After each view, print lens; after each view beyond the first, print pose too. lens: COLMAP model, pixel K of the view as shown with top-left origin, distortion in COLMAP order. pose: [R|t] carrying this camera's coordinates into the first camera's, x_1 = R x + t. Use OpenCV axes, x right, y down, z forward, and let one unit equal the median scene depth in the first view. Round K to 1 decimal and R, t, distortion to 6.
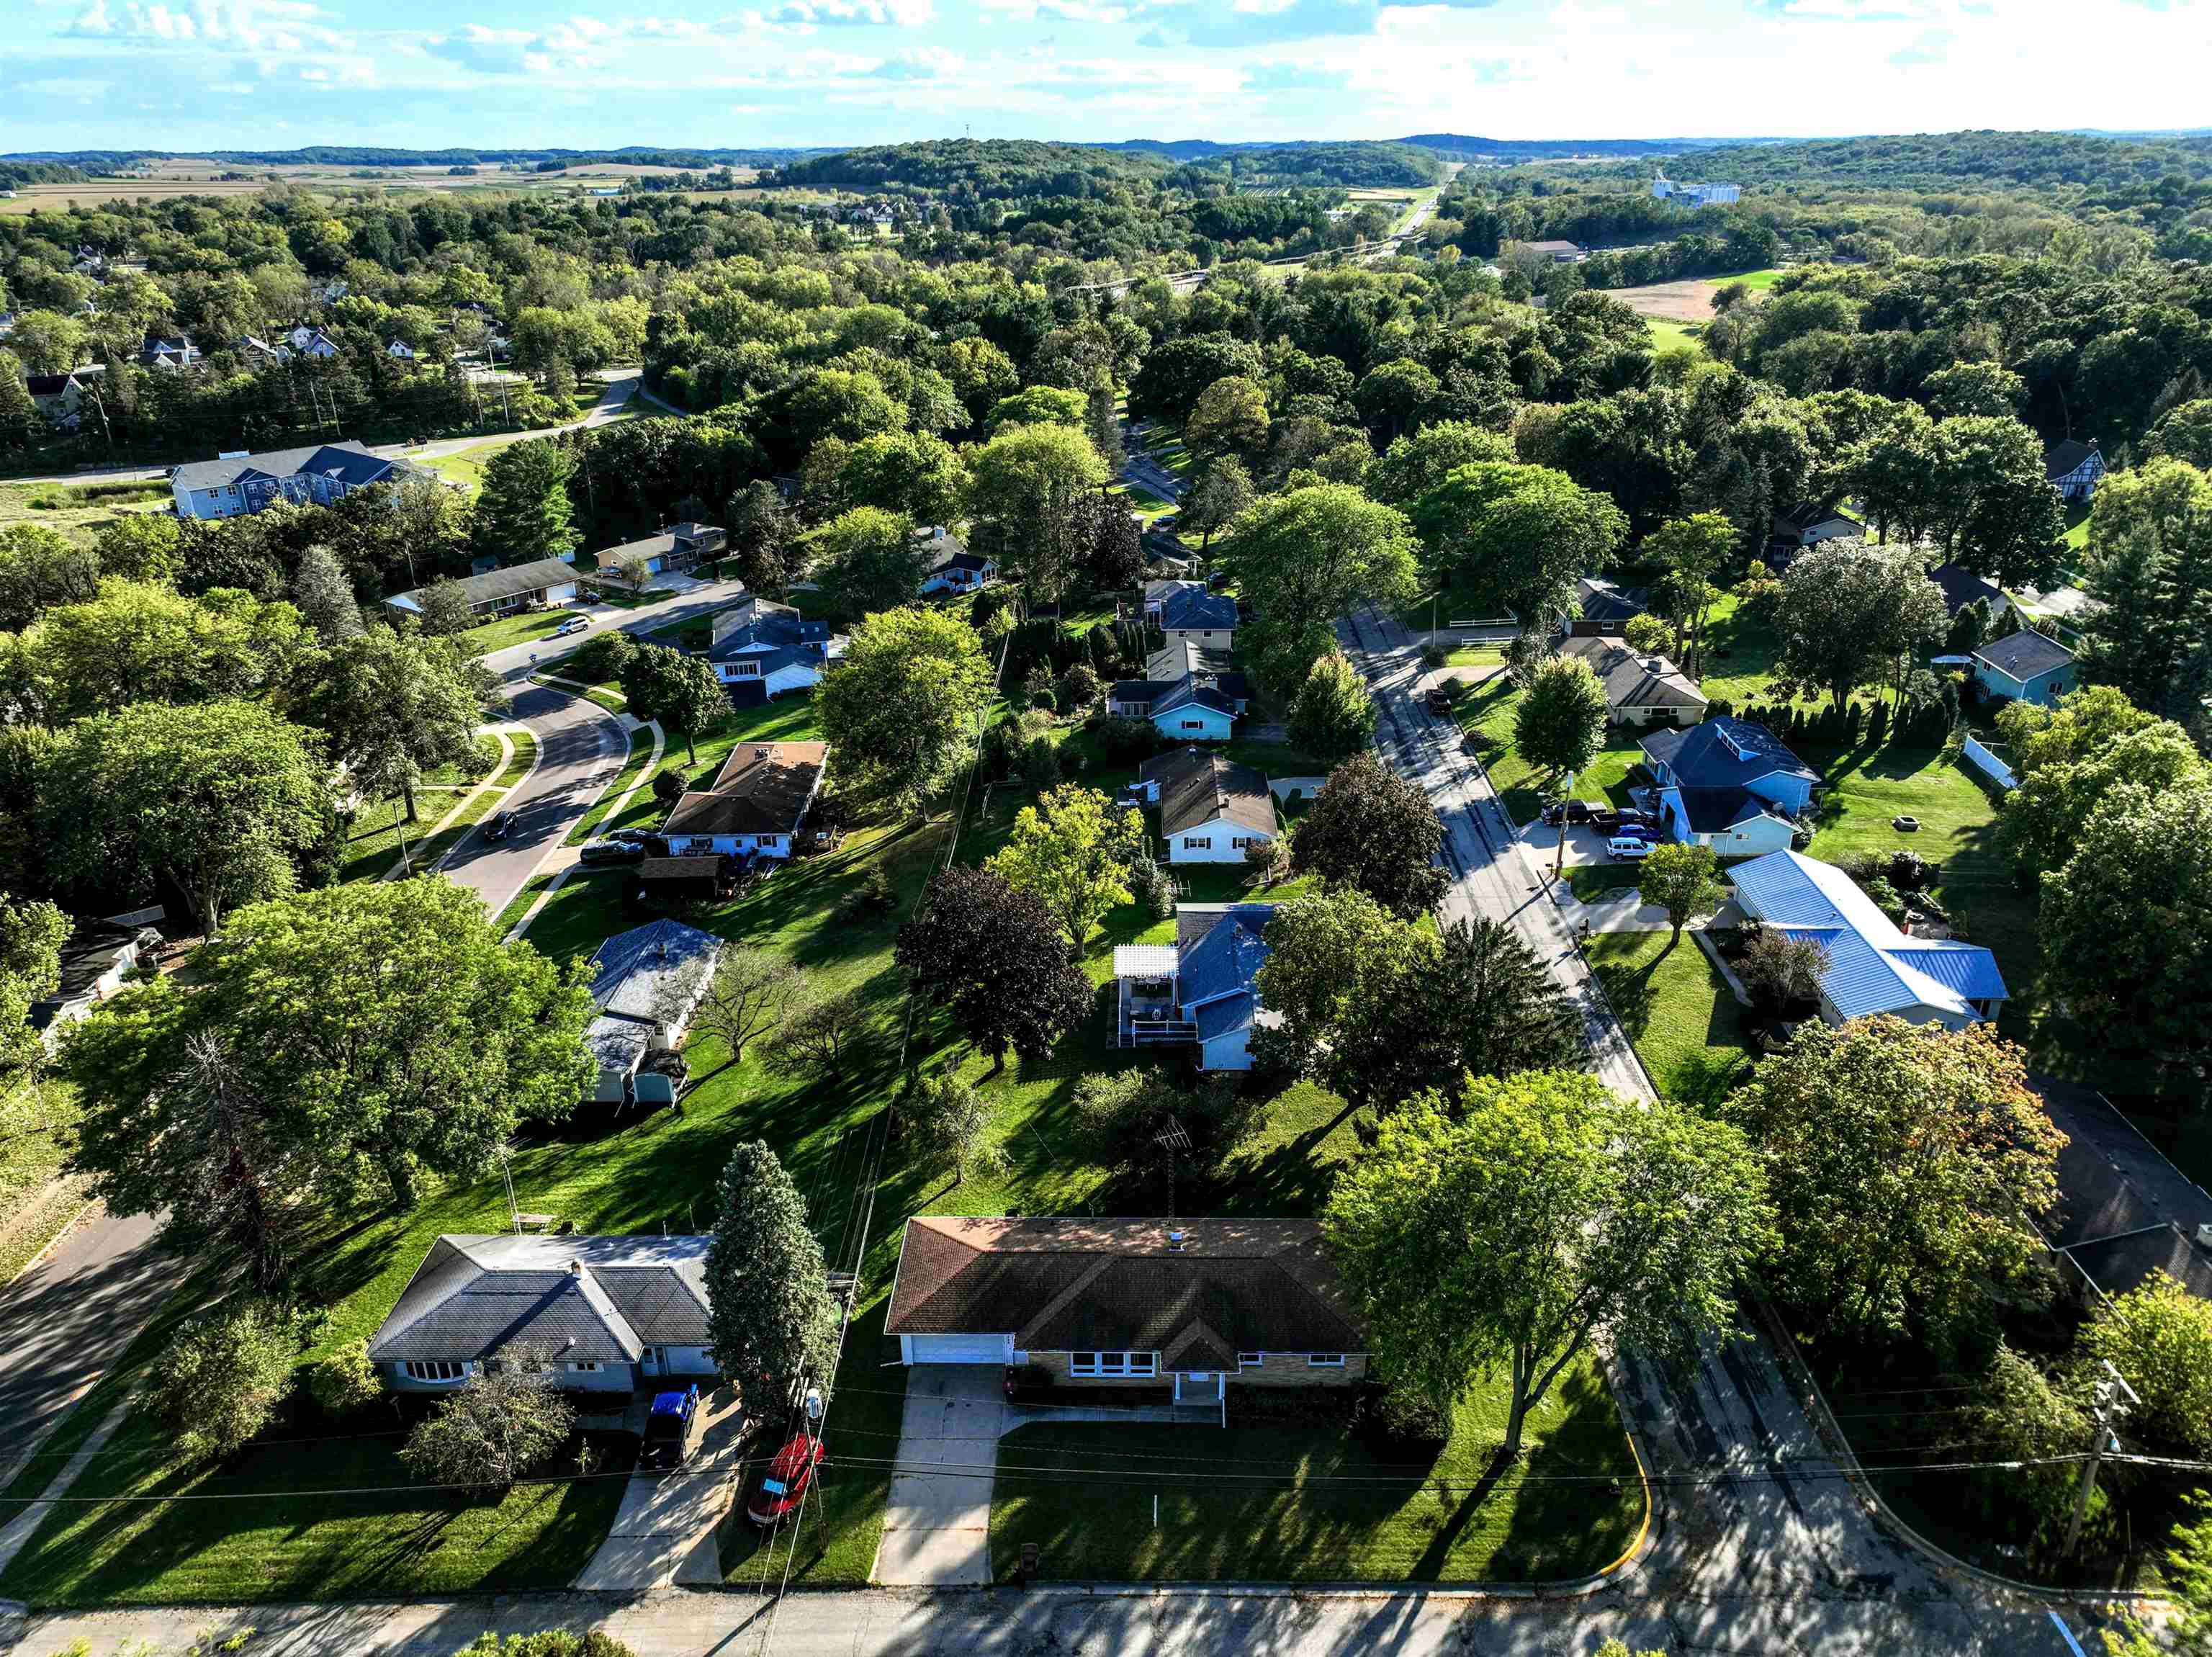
lens RADIAL K [[1547.6, 0, 1116.8], [0, 1547.6, 816.7], [0, 0, 1]] dist [0.006105, 0.015934]
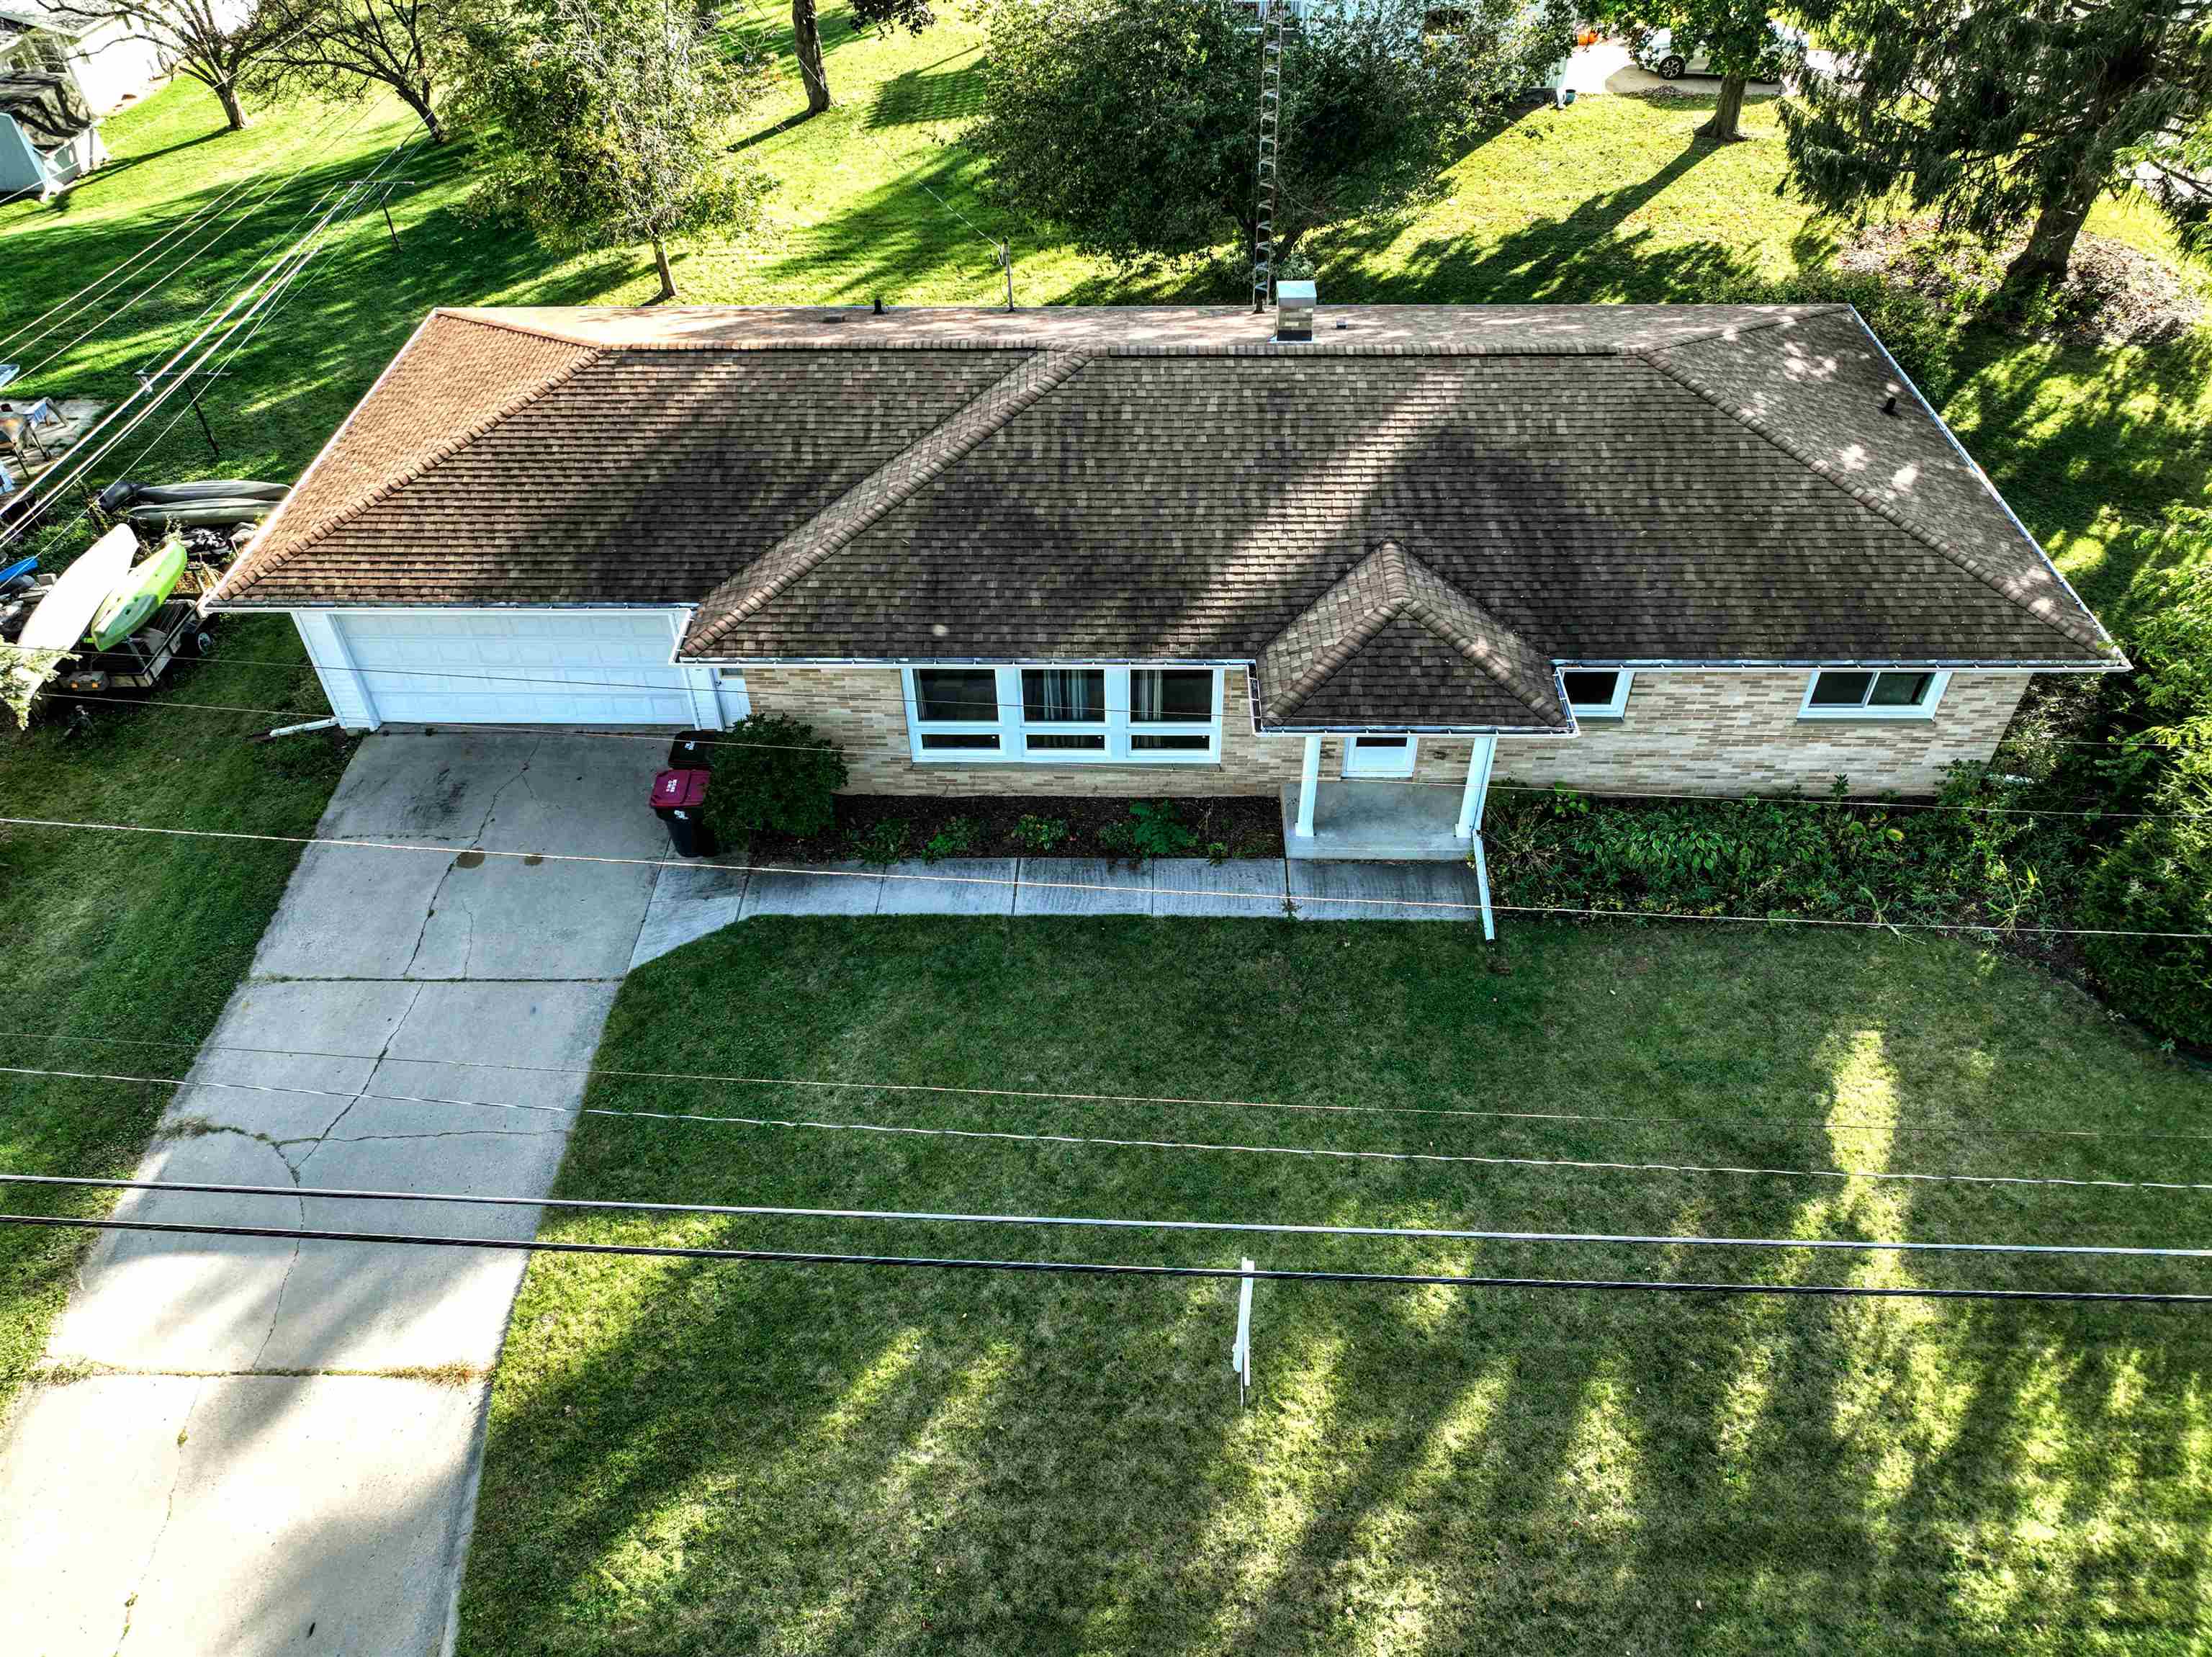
lens RADIAL K [[1547.6, 0, 1109.7], [0, 1547.6, 827.3], [0, 0, 1]] dist [0.006105, 0.015934]
pose [[0.999971, 0.000205, -0.007581, 0.005591], [0.002299, 0.944397, 0.328801, 0.233099], [0.007227, -0.328809, 0.944369, 0.609517]]
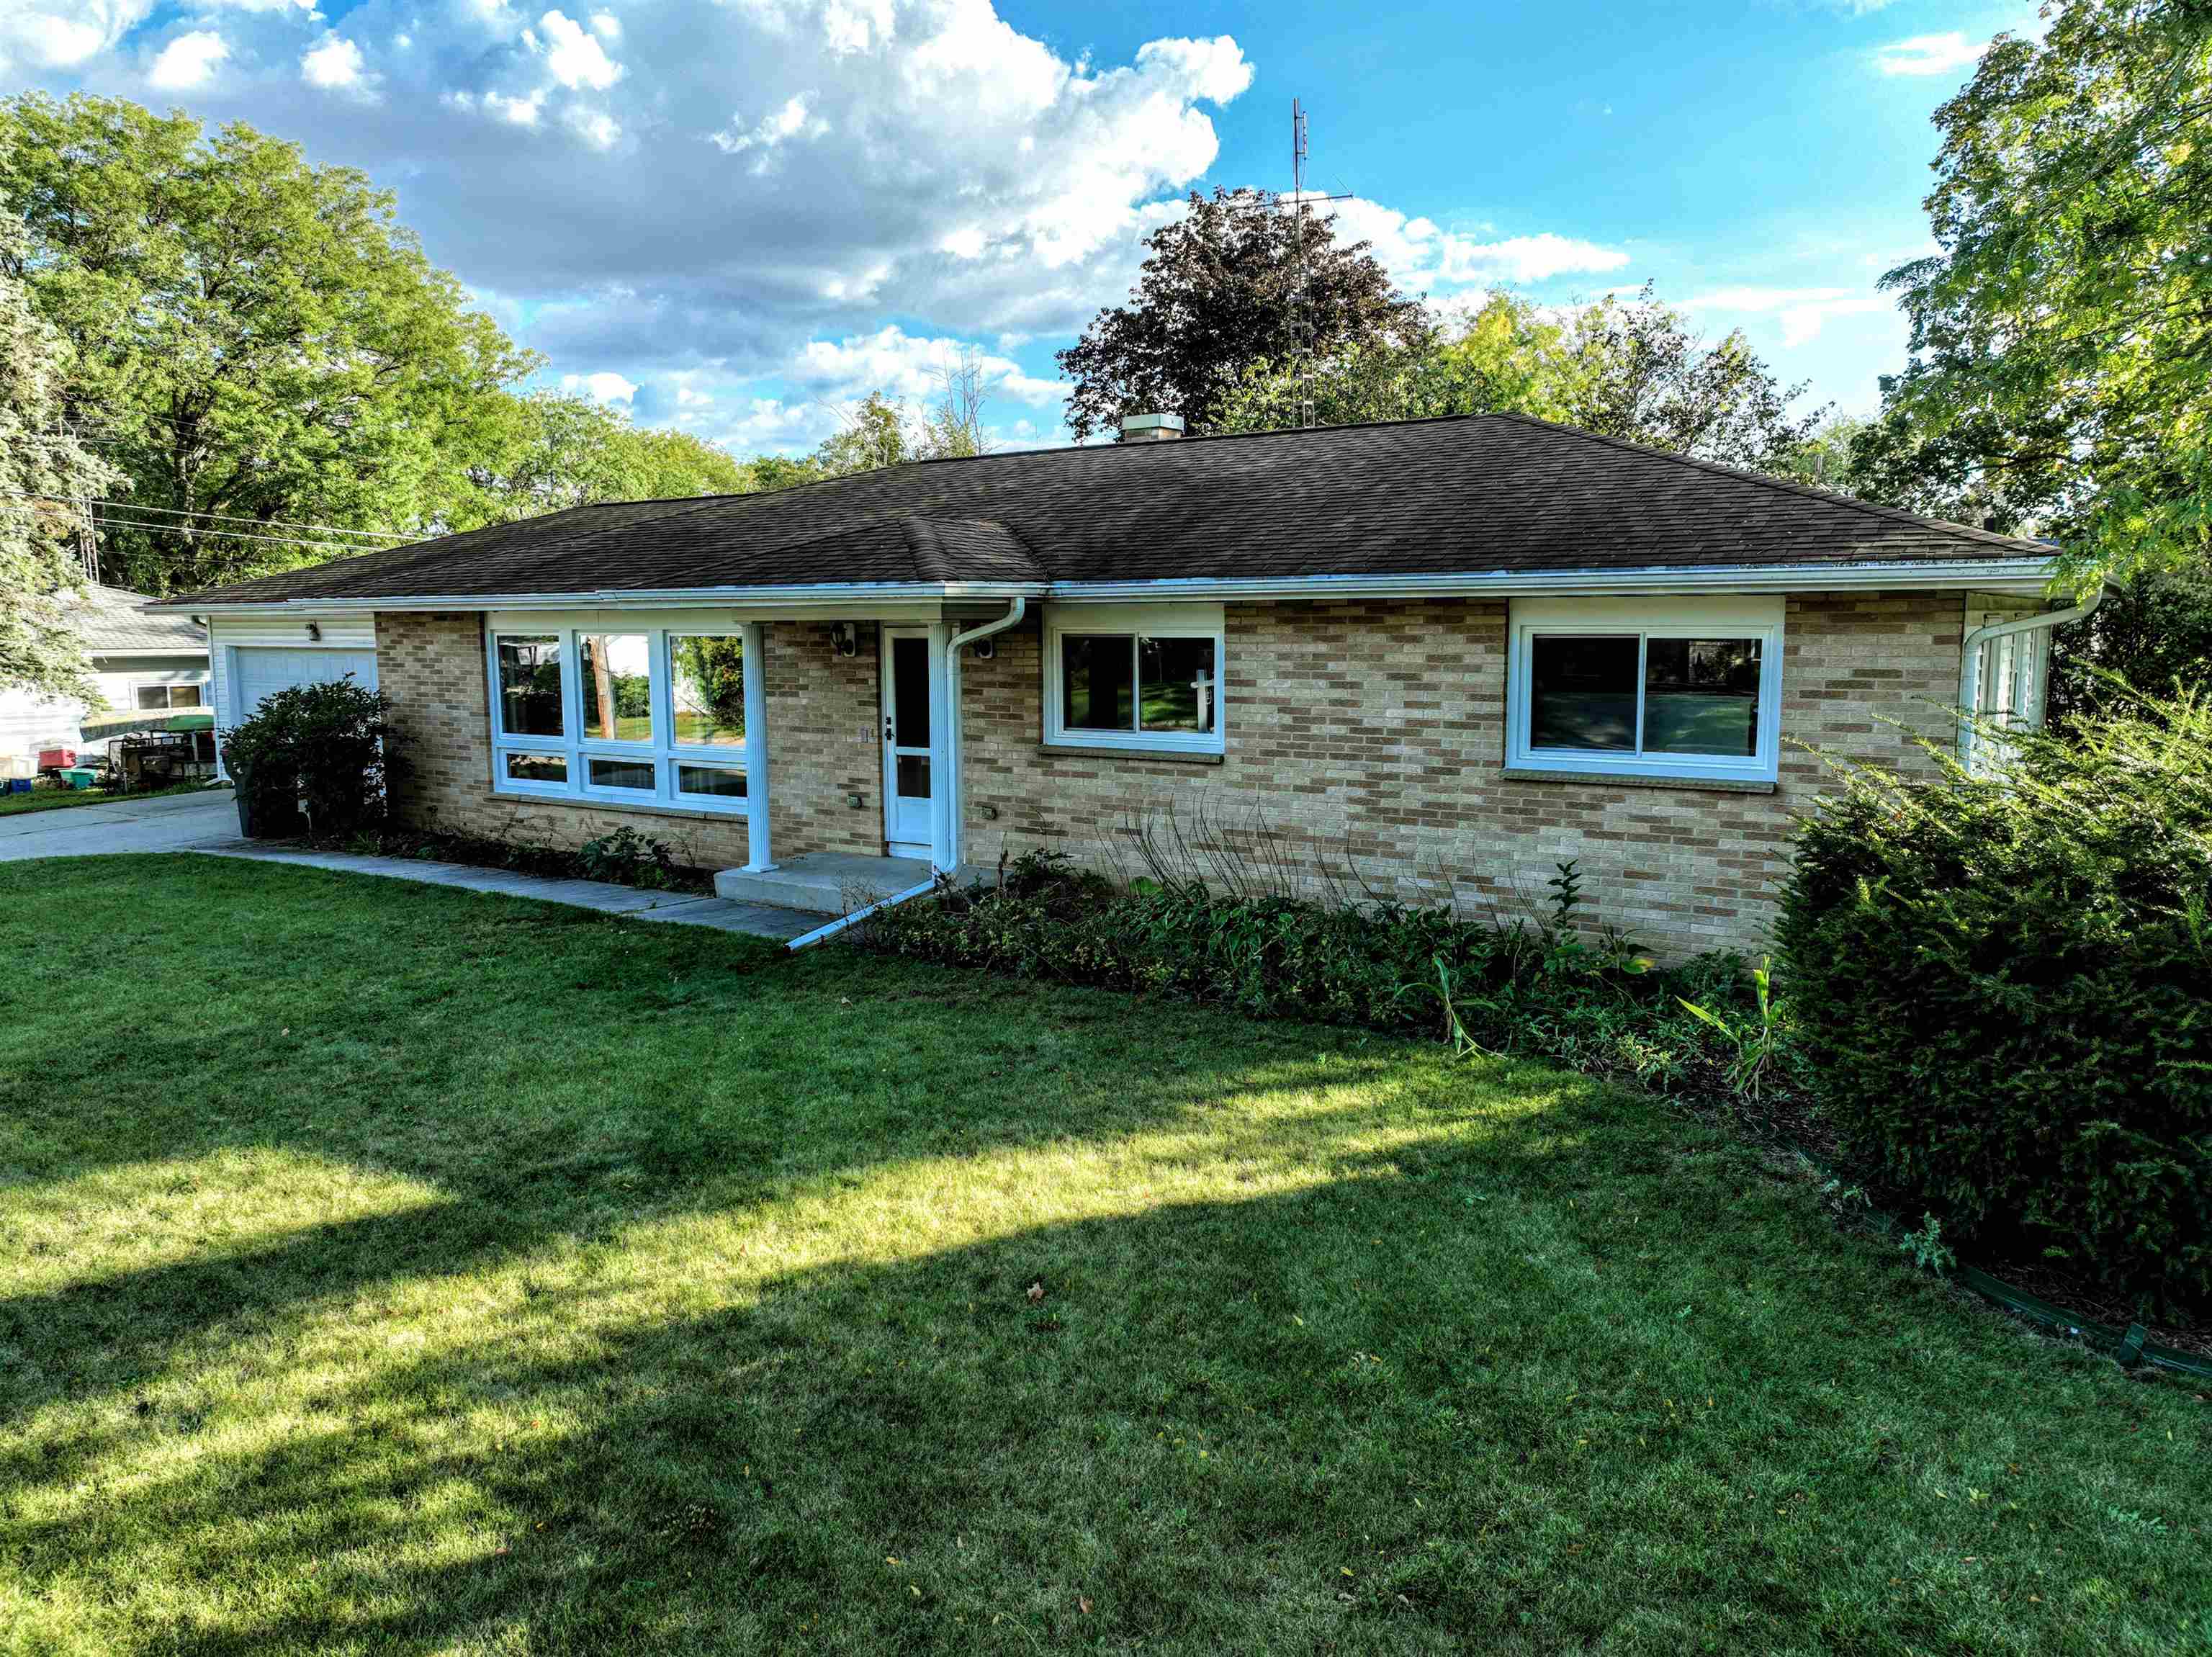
lens RADIAL K [[1547.6, 0, 1108.5], [0, 1547.6, 825.8], [0, 0, 1]] dist [0.006105, 0.015934]
pose [[0.836804, 0.076068, -0.542193, 0.139341], [-0.217265, 0.955126, -0.201320, 0.324953], [0.502549, 0.286265, 0.815780, 0.713922]]
